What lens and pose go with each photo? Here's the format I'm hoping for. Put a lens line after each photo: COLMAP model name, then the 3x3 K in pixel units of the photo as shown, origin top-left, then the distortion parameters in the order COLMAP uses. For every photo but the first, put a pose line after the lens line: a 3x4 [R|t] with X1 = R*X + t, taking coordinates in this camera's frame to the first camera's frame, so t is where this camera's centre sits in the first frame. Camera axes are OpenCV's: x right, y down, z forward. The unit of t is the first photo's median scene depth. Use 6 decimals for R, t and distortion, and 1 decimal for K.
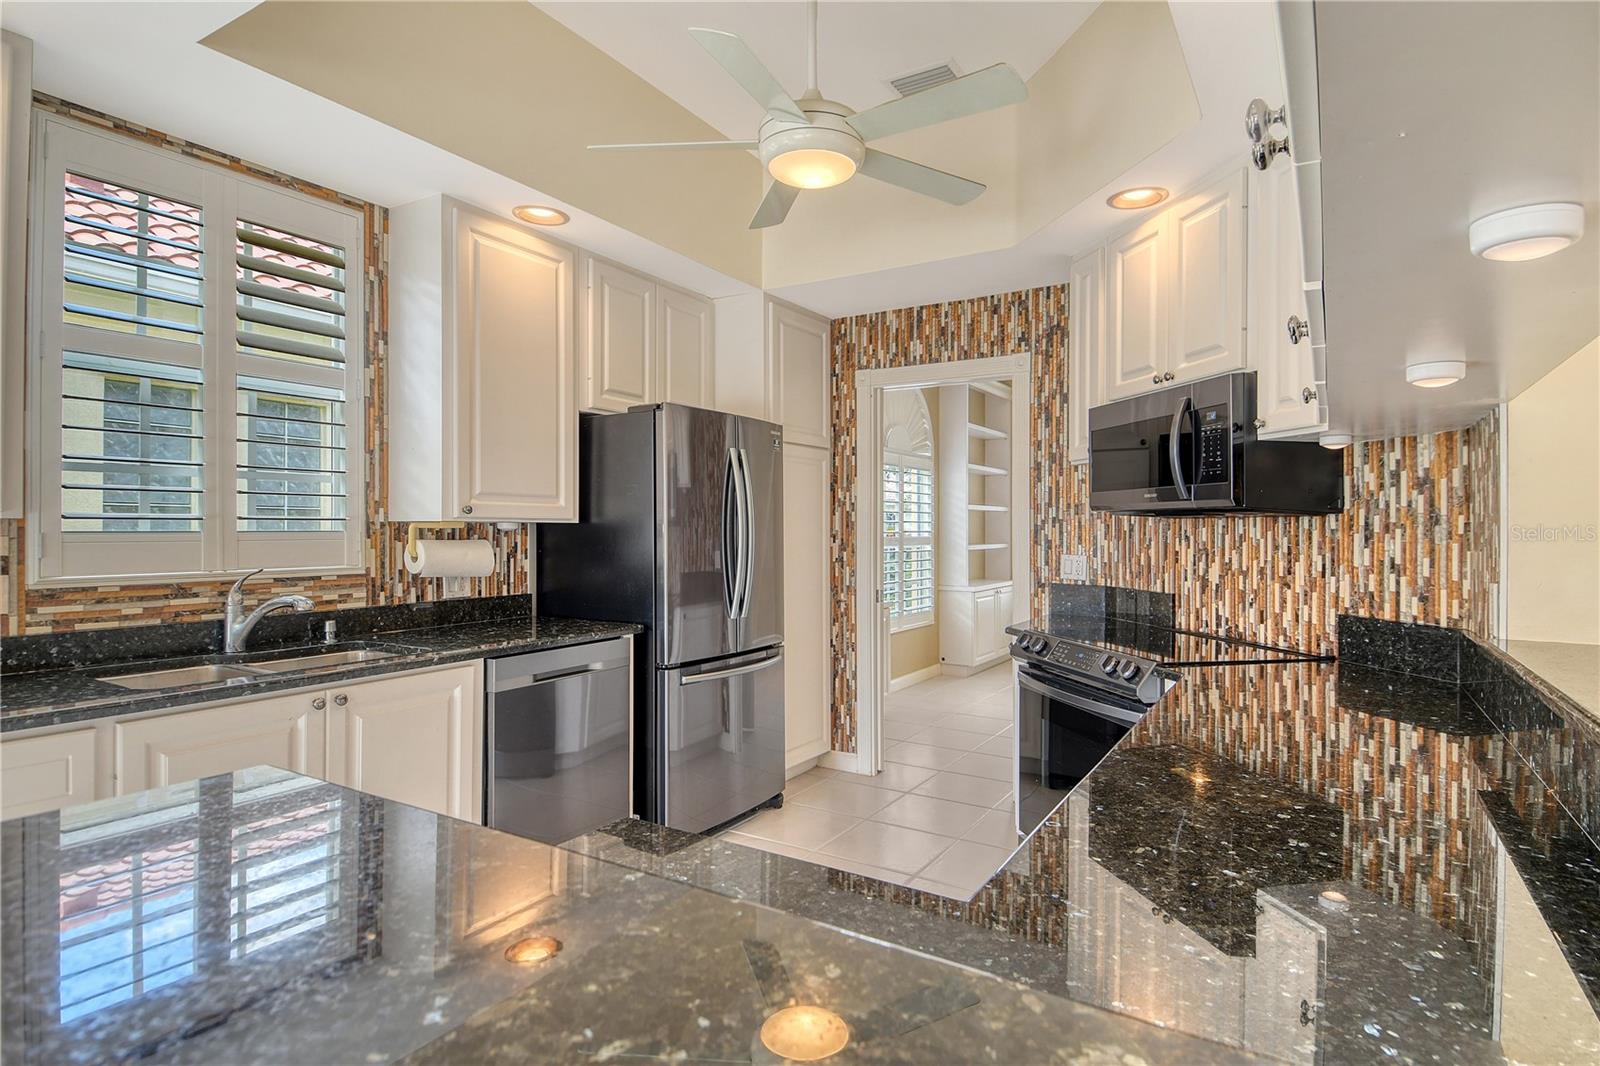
lens RADIAL K [[829.7, 0, 809.4], [0, 829.7, 527.8], [0, 0, 1]] dist [0.054438, -0.049937]
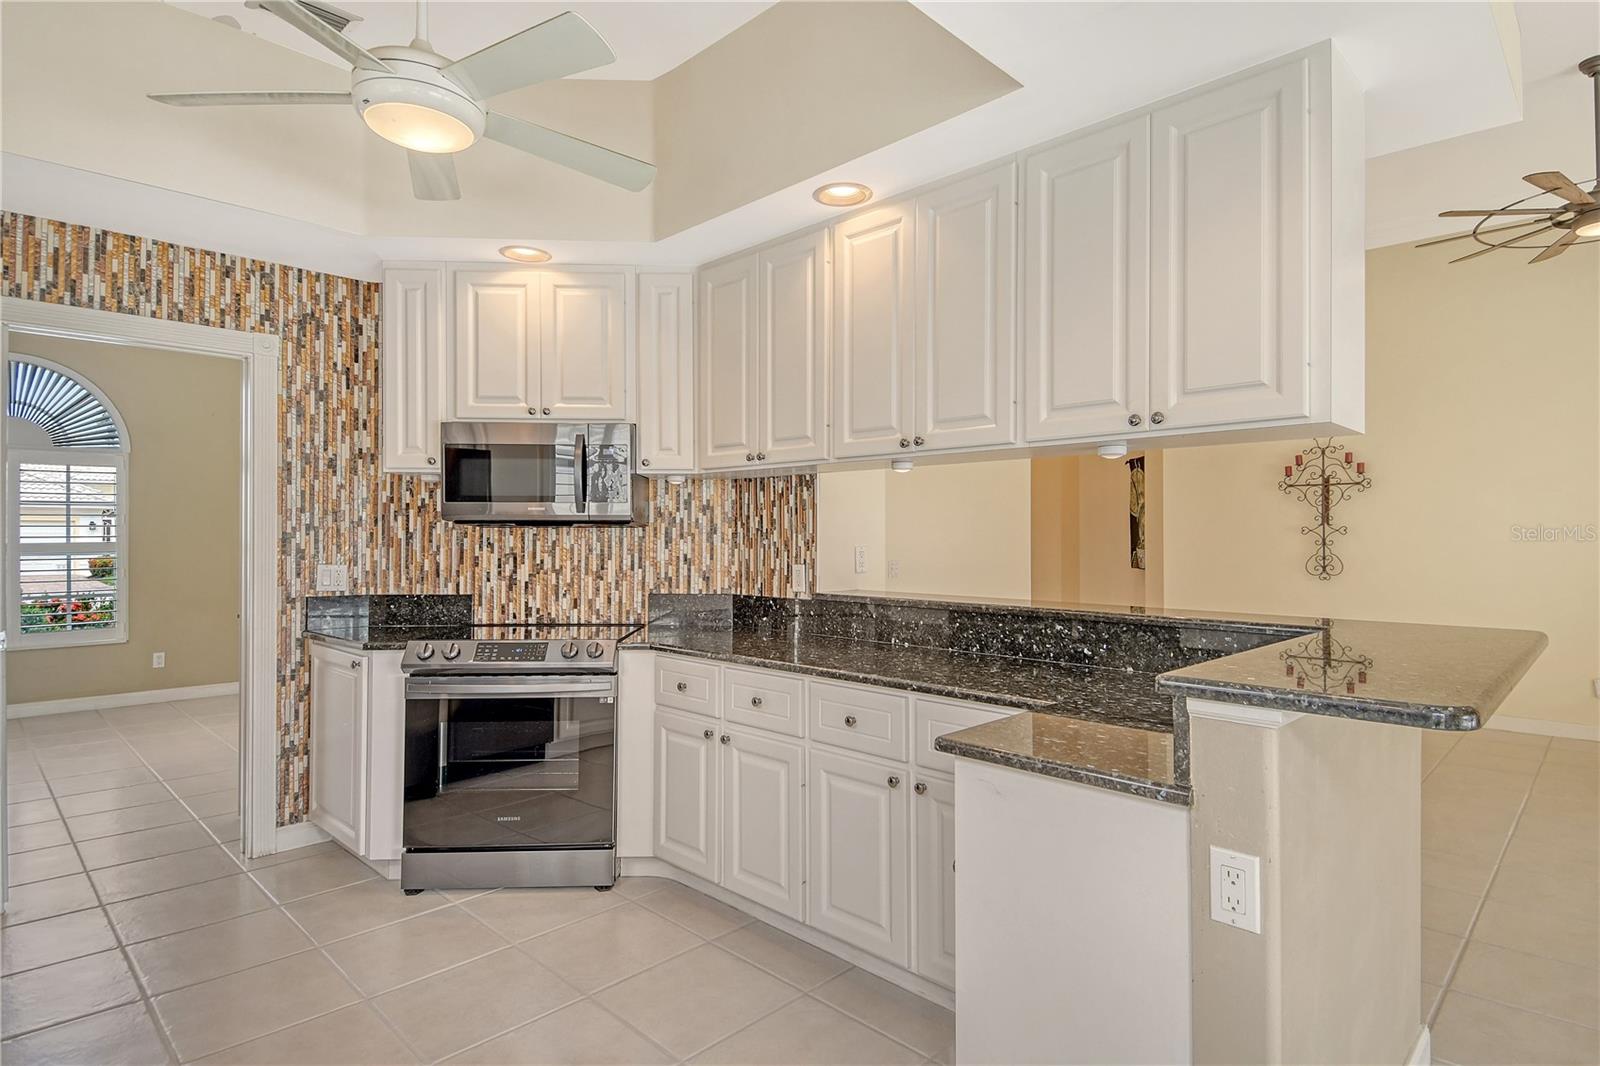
lens RADIAL K [[845.8, 0, 800.0], [0, 845.8, 533.0], [0, 0, 1]] dist [0.057219, -0.053677]
pose [[0.220225, -0.003558, 0.975443, -0.507239], [-0.000395, 0.999993, 0.003736, -0.006721], [-0.975449, -0.001208, 0.220222, 0.272429]]
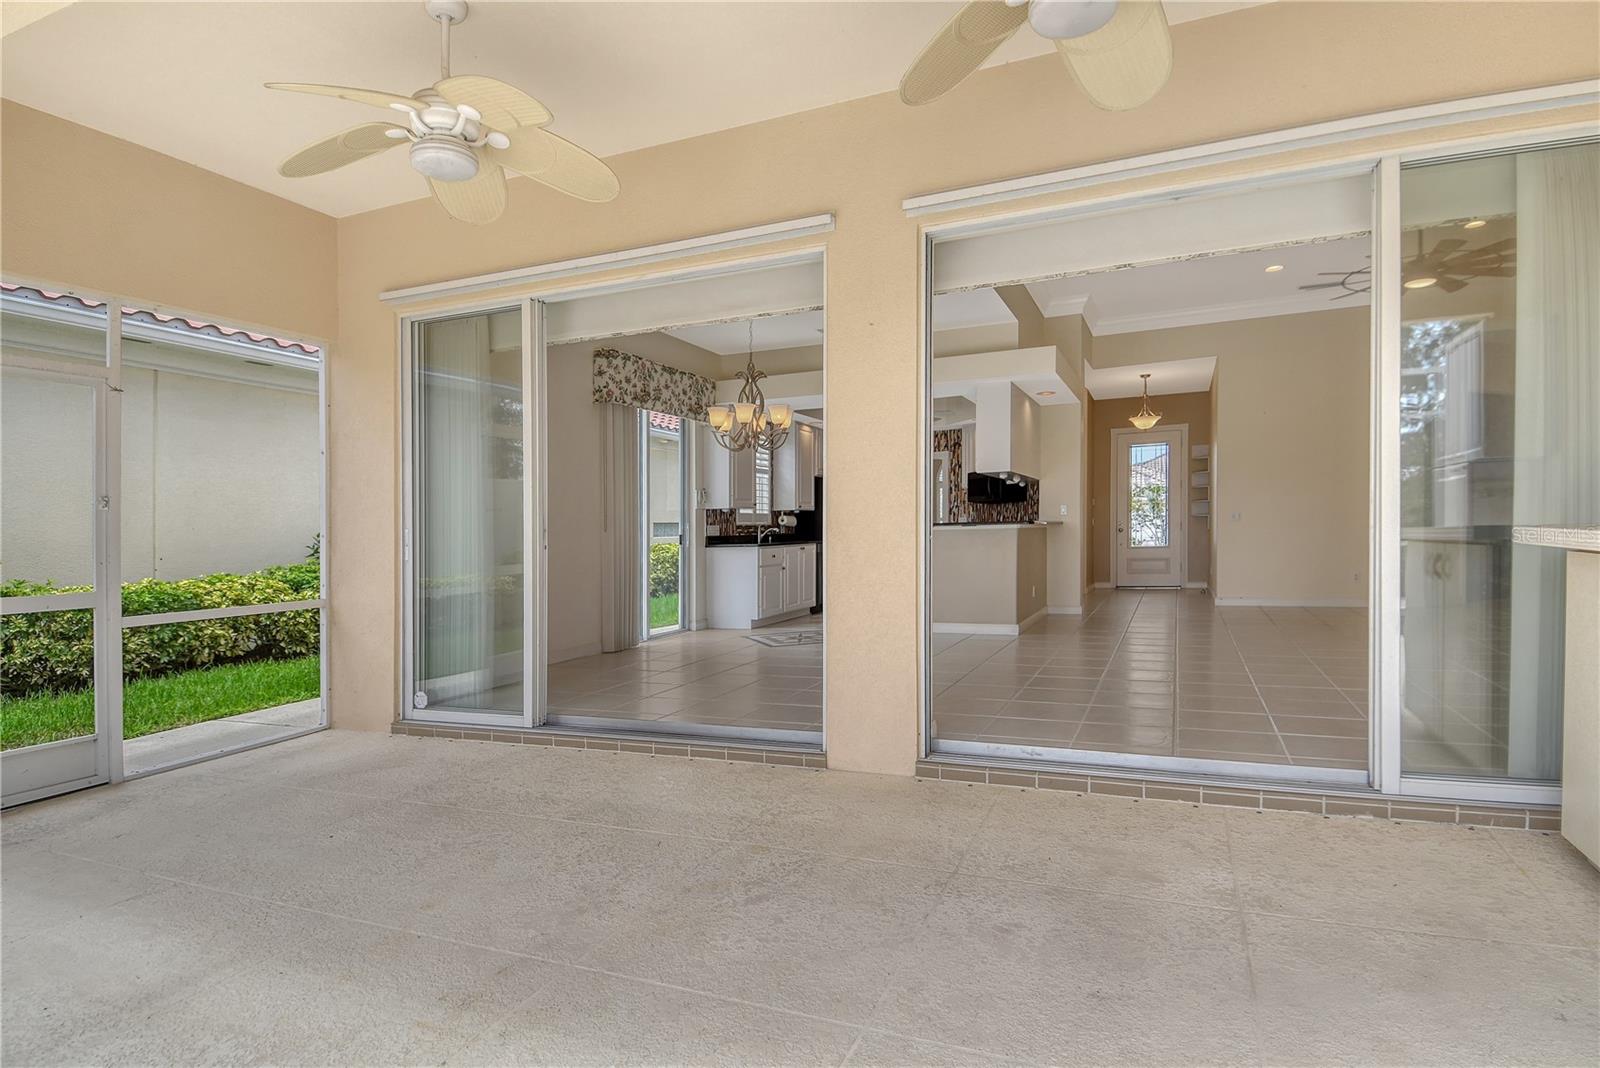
lens RADIAL K [[850.0, 0, 813.7], [0, 850.0, 515.1], [0, 0, 1]] dist [0.059033, -0.061605]
pose [[0.989803, -0.022779, 0.140608, -0.669459], [0.024930, 0.999597, -0.013557, 0.051932], [-0.140242, 0.016924, 0.989973, -2.025863]]
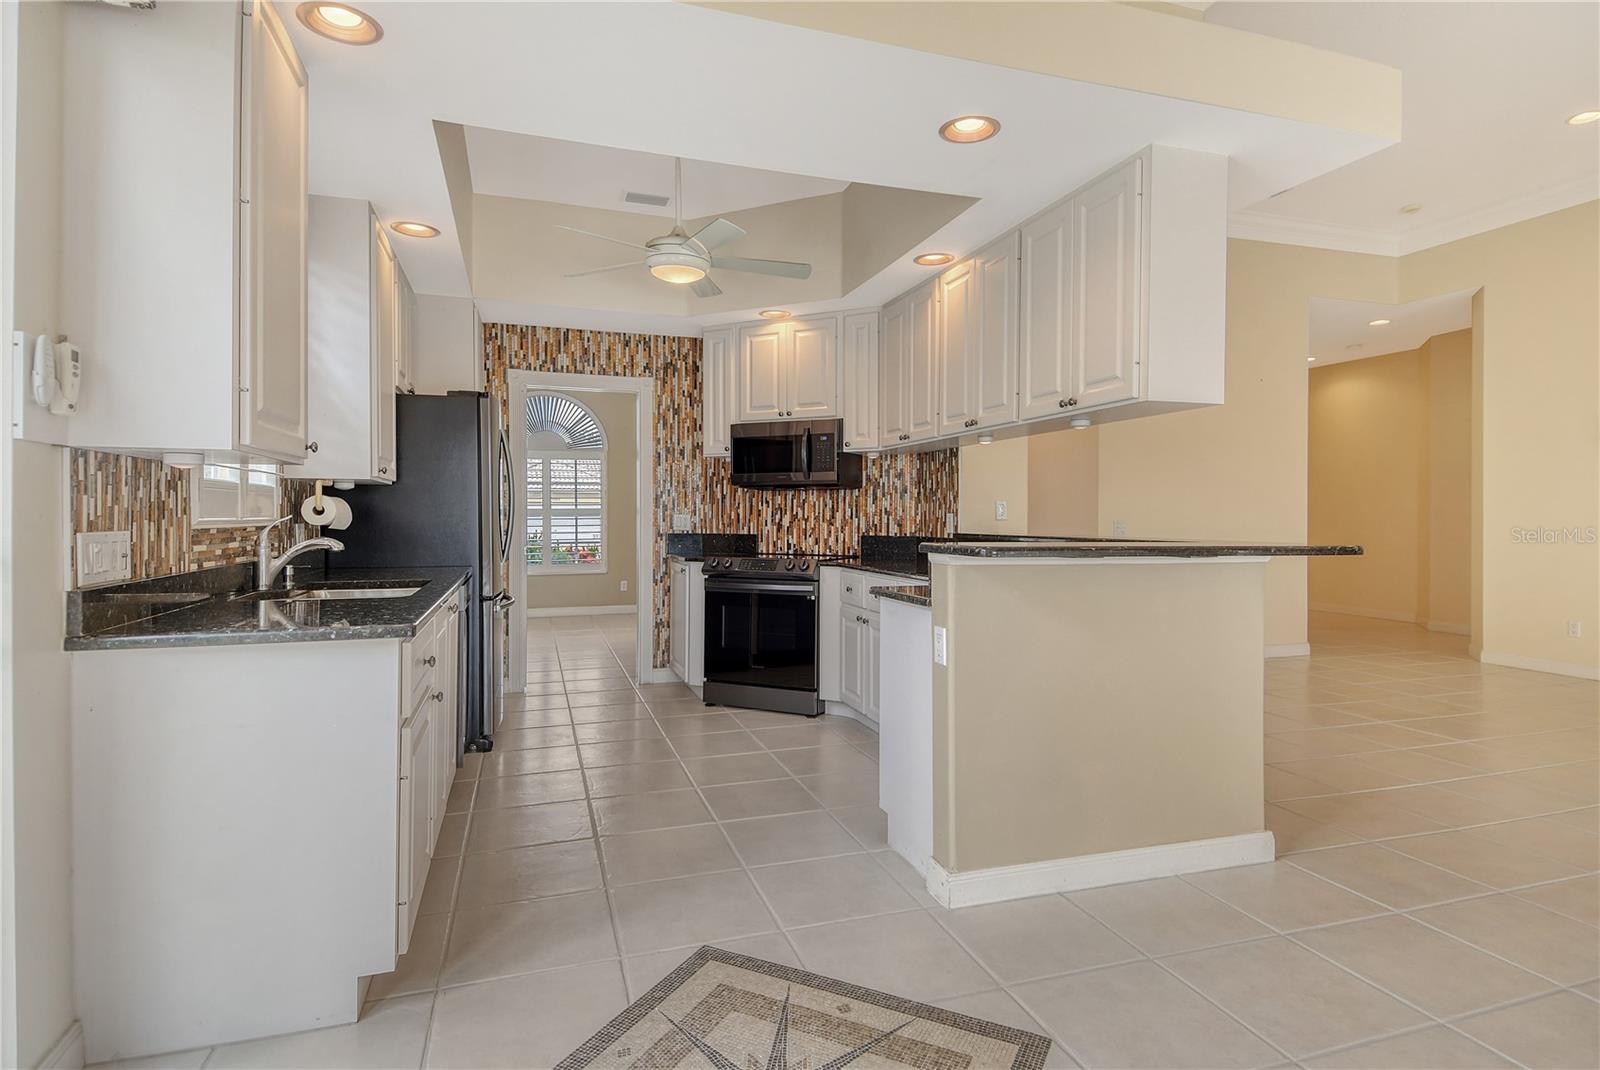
lens RADIAL K [[845.8, 0, 800.0], [0, 845.8, 535.0], [0, 0, 1]] dist [0.057219, -0.053677]
pose [[0.651343, -0.020046, 0.758519, -0.728918], [0.001028, 0.999673, 0.025537, 0.030880], [-0.758783, -0.015853, 0.651150, -0.186143]]
